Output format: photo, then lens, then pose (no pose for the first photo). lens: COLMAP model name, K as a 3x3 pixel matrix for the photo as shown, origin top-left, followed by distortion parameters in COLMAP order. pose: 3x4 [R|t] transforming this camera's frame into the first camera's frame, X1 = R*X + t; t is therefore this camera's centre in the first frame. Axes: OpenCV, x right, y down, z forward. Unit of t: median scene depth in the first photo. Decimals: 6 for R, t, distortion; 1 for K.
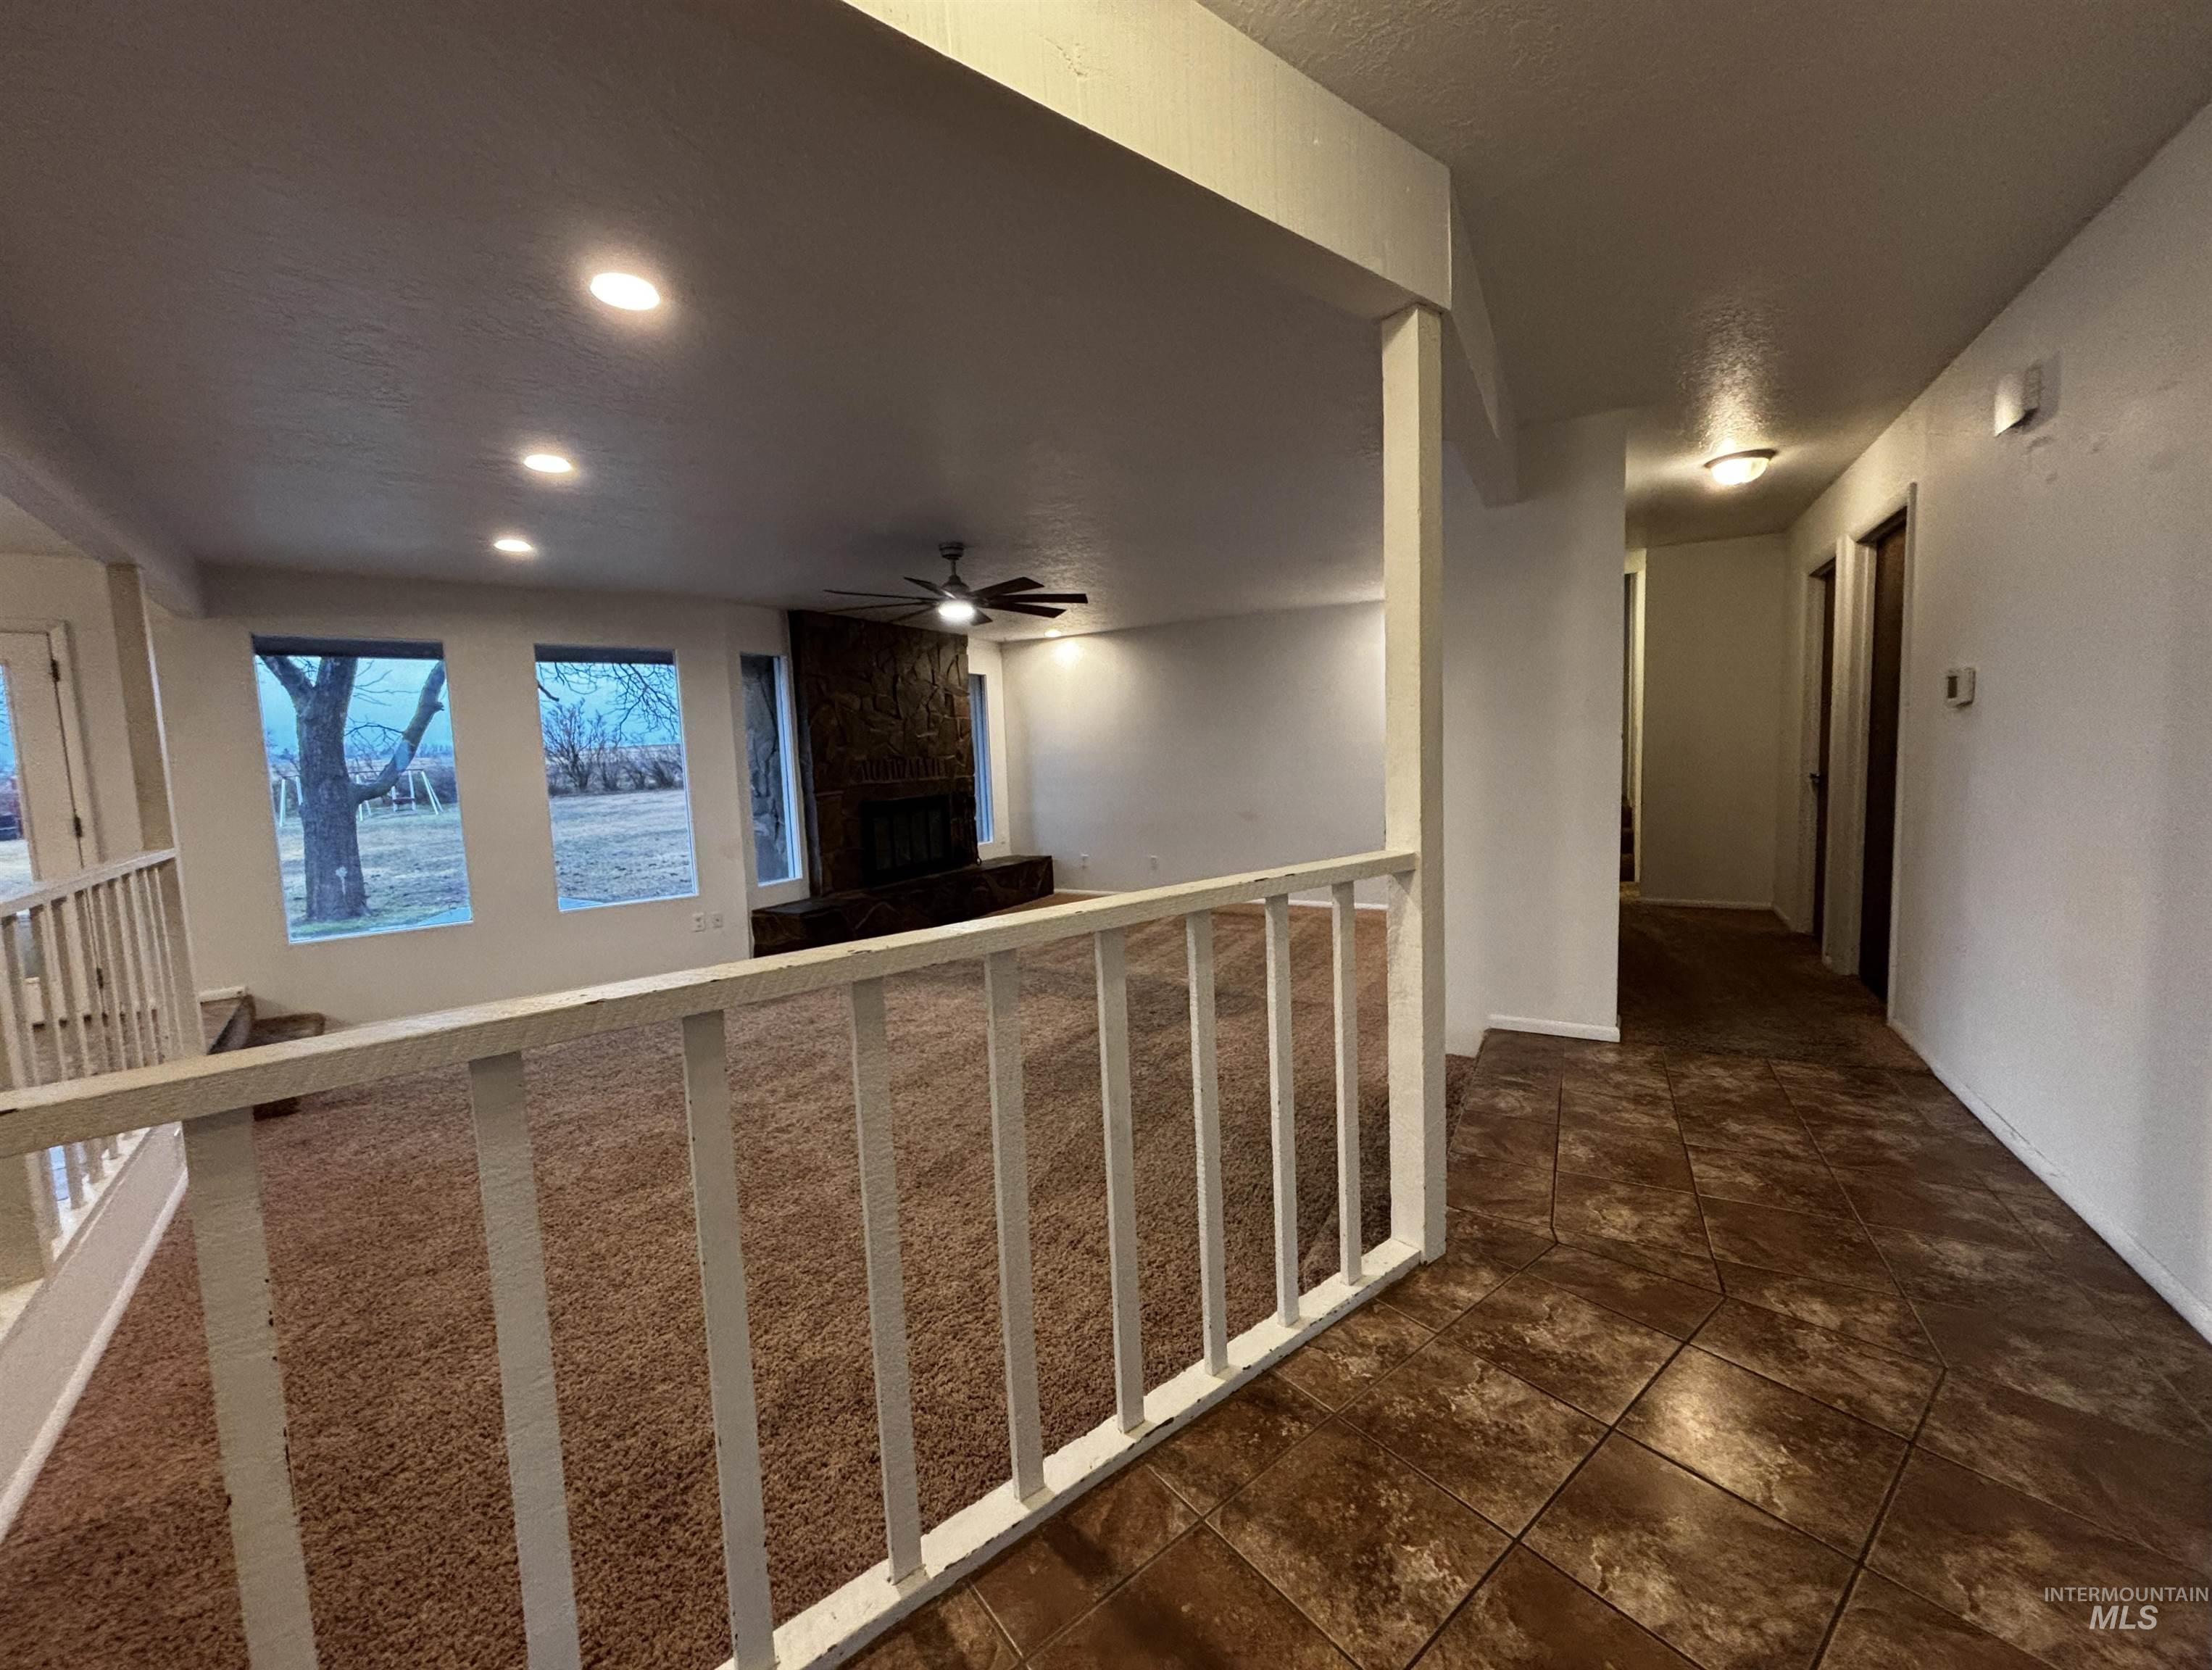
lens RADIAL K [[882.3, 0, 1106.0], [0, 882.3, 835.0], [0, 0, 1]] dist [-0.000707, -0.000131]
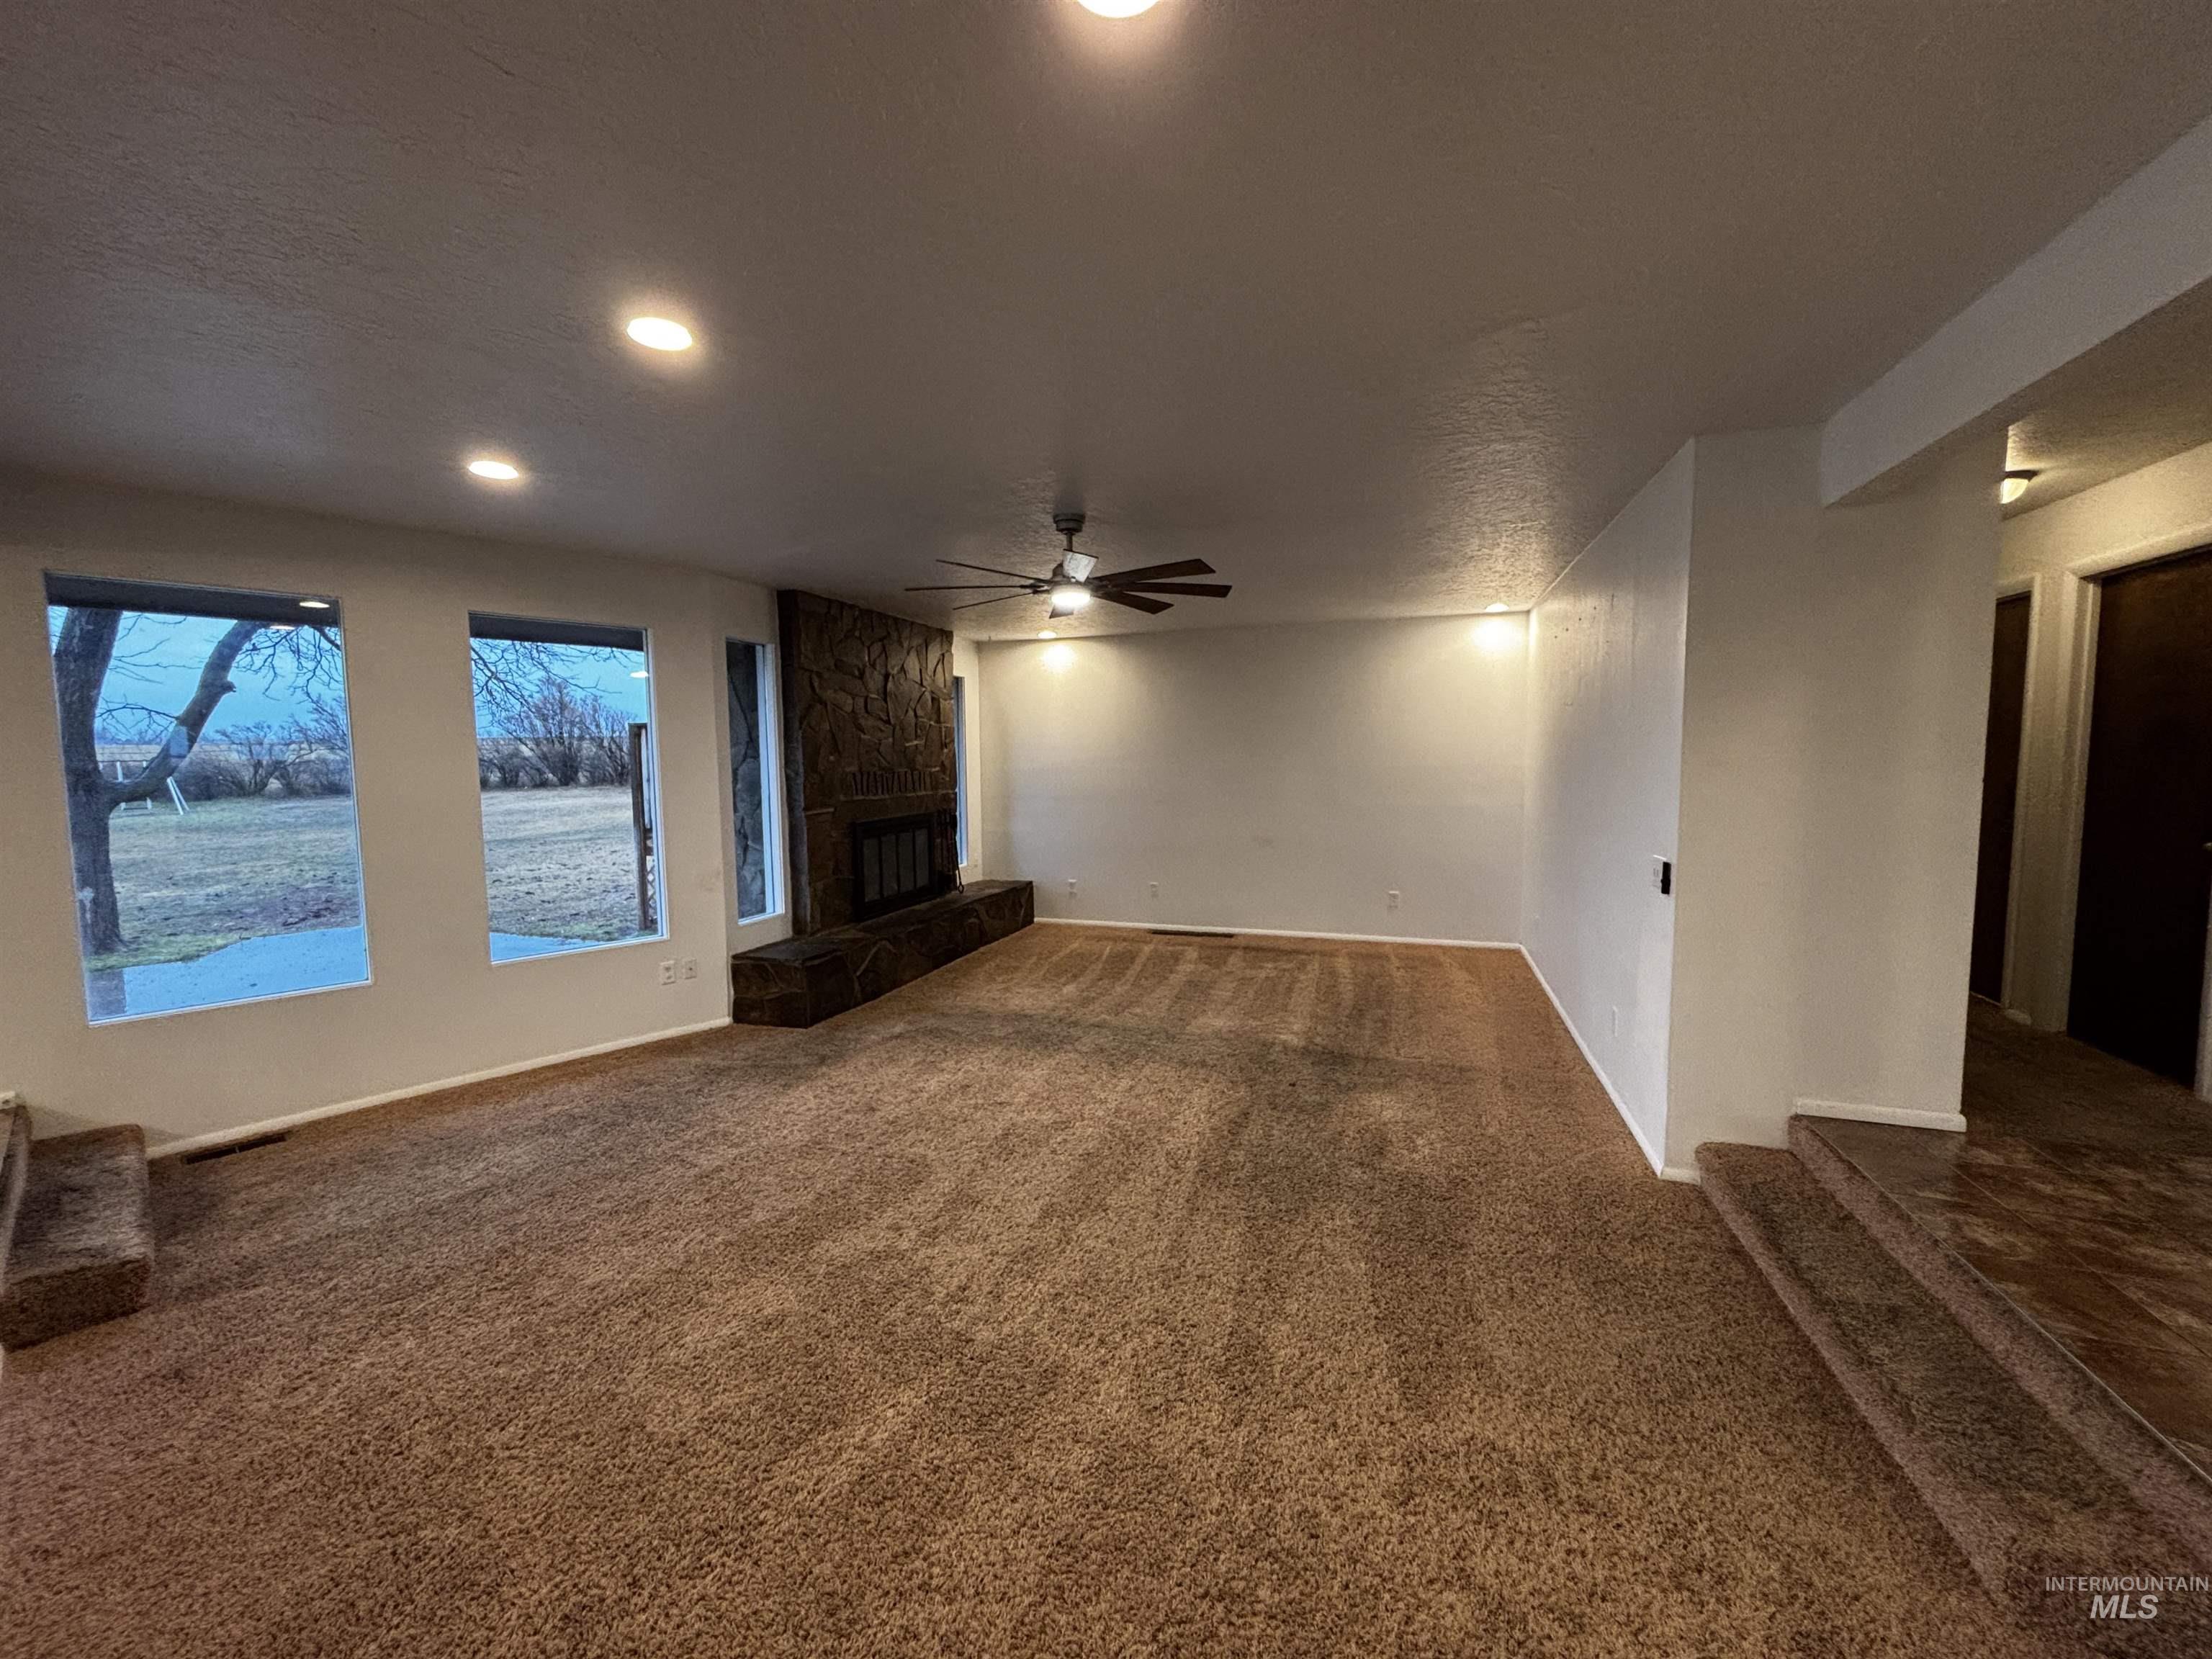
lens RADIAL K [[882.3, 0, 1106.0], [0, 882.3, 829.5], [0, 0, 1]] dist [-0.000707, -0.000131]
pose [[0.985338, 0.014262, 0.170019, -0.161099], [-0.011281, 0.999766, -0.018485, -0.014875], [-0.170243, 0.016296, 0.985267, 0.114387]]
